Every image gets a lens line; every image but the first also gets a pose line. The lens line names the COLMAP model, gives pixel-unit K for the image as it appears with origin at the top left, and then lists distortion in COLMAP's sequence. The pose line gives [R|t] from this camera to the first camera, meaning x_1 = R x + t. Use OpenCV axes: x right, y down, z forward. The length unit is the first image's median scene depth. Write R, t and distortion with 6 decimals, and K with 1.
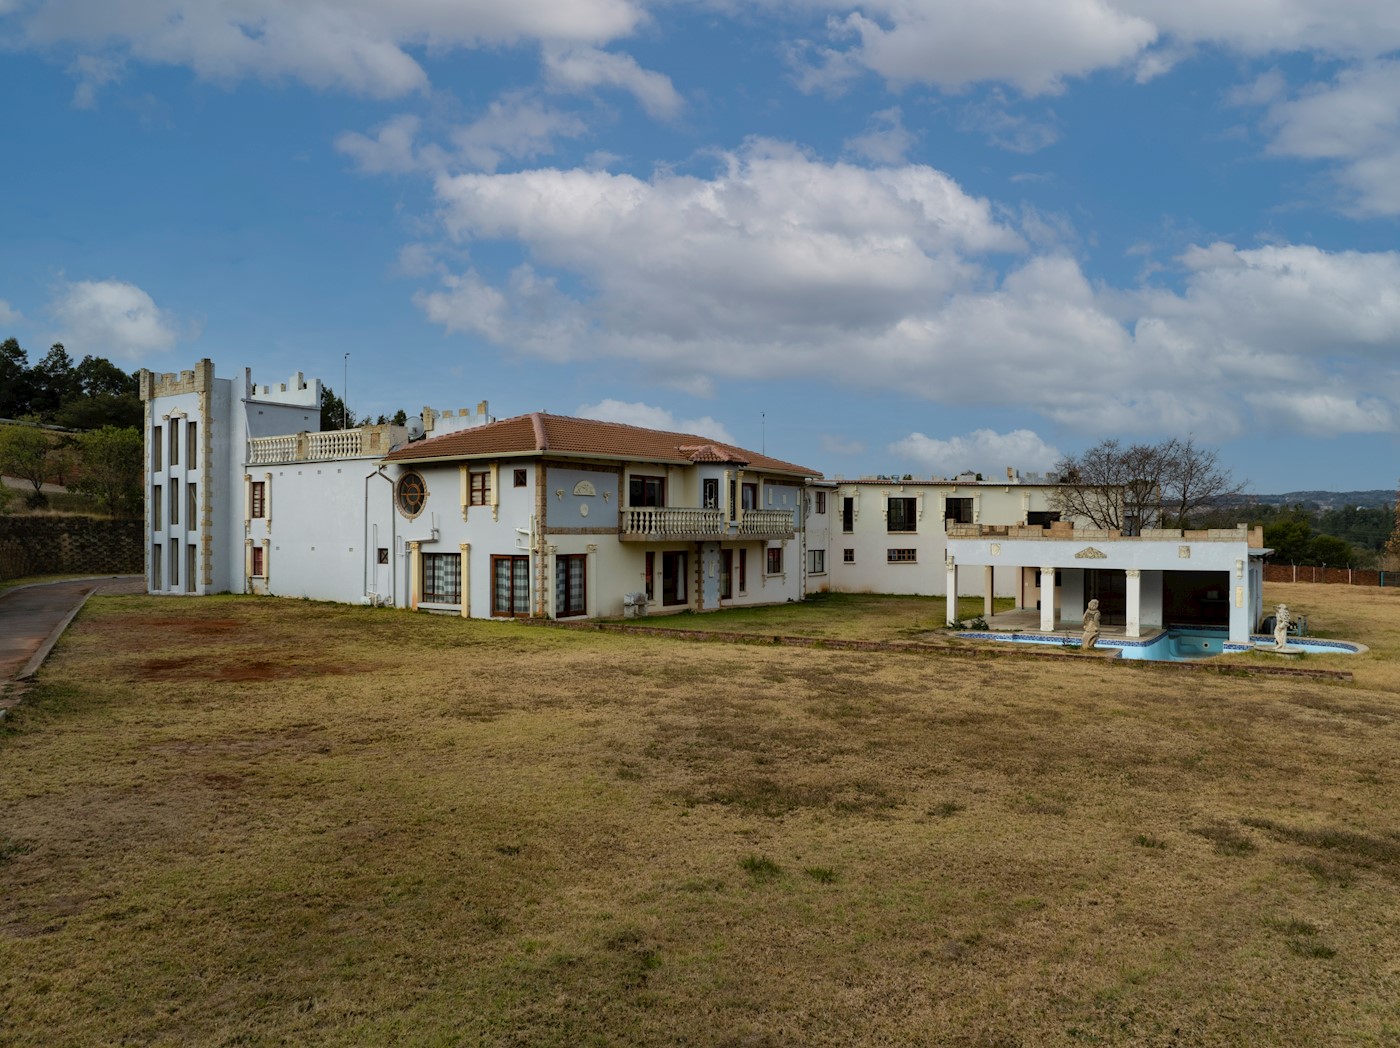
lens RADIAL K [[1057.8, 0, 698.5], [0, 1057.8, 510.1], [0, 0, 1]] dist [-0.023802, -0.013167]
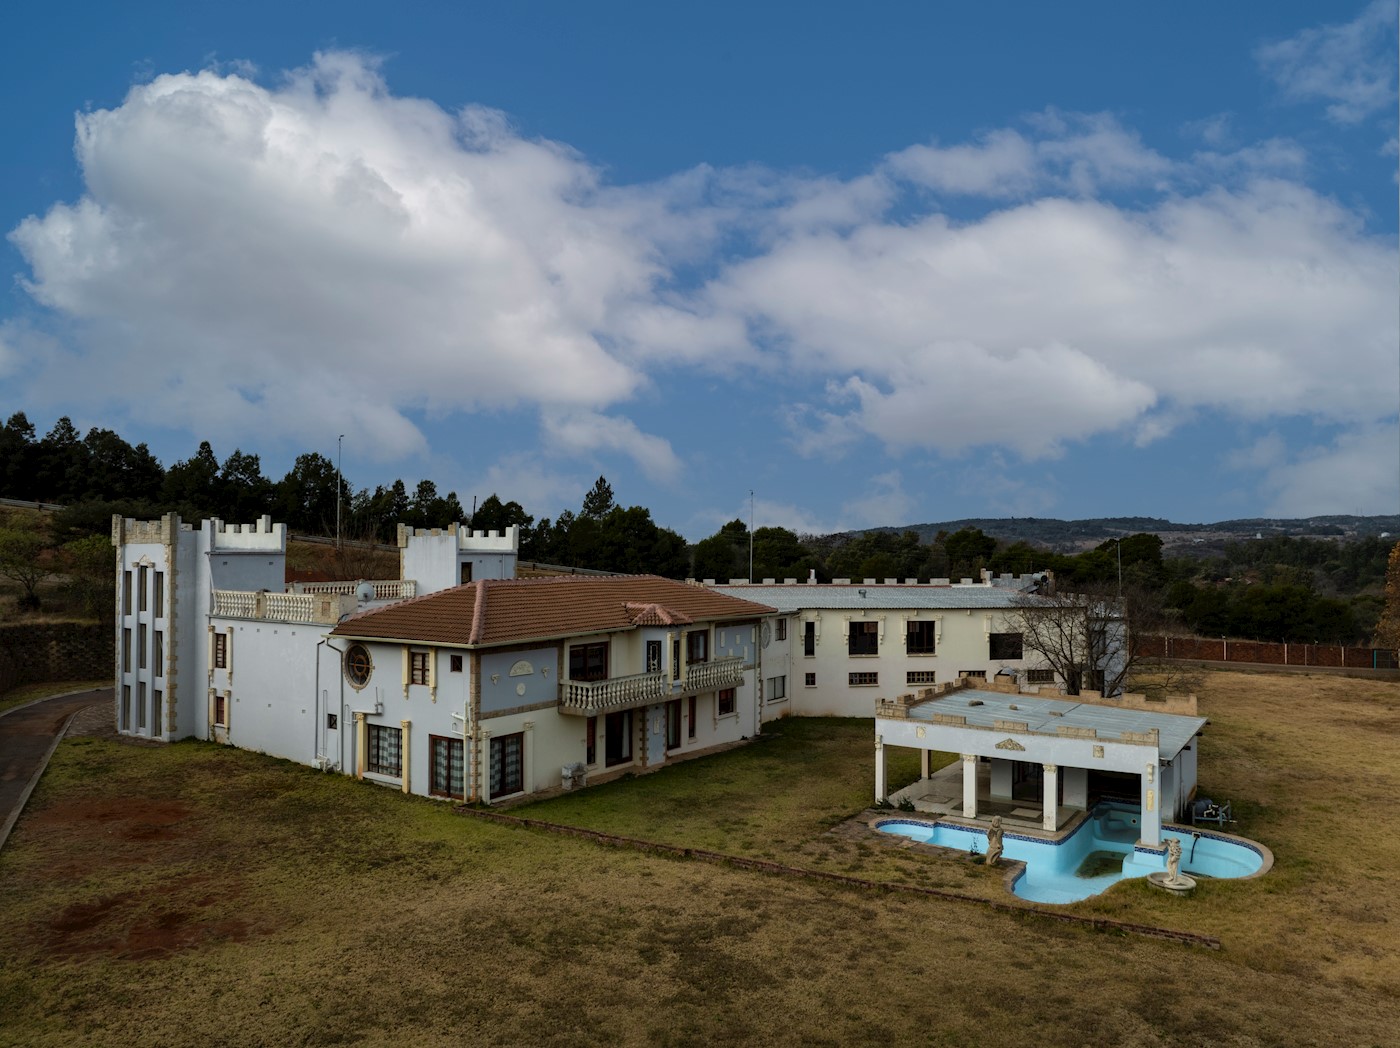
lens RADIAL K [[1057.8, 0, 700.4], [0, 1057.8, 501.6], [0, 0, 1]] dist [-0.023802, -0.013167]
pose [[0.999787, 0.003465, -0.020331, 0.074143], [-0.003882, 0.999782, -0.020538, -0.138672], [0.020255, 0.020613, 0.999582, -0.024735]]
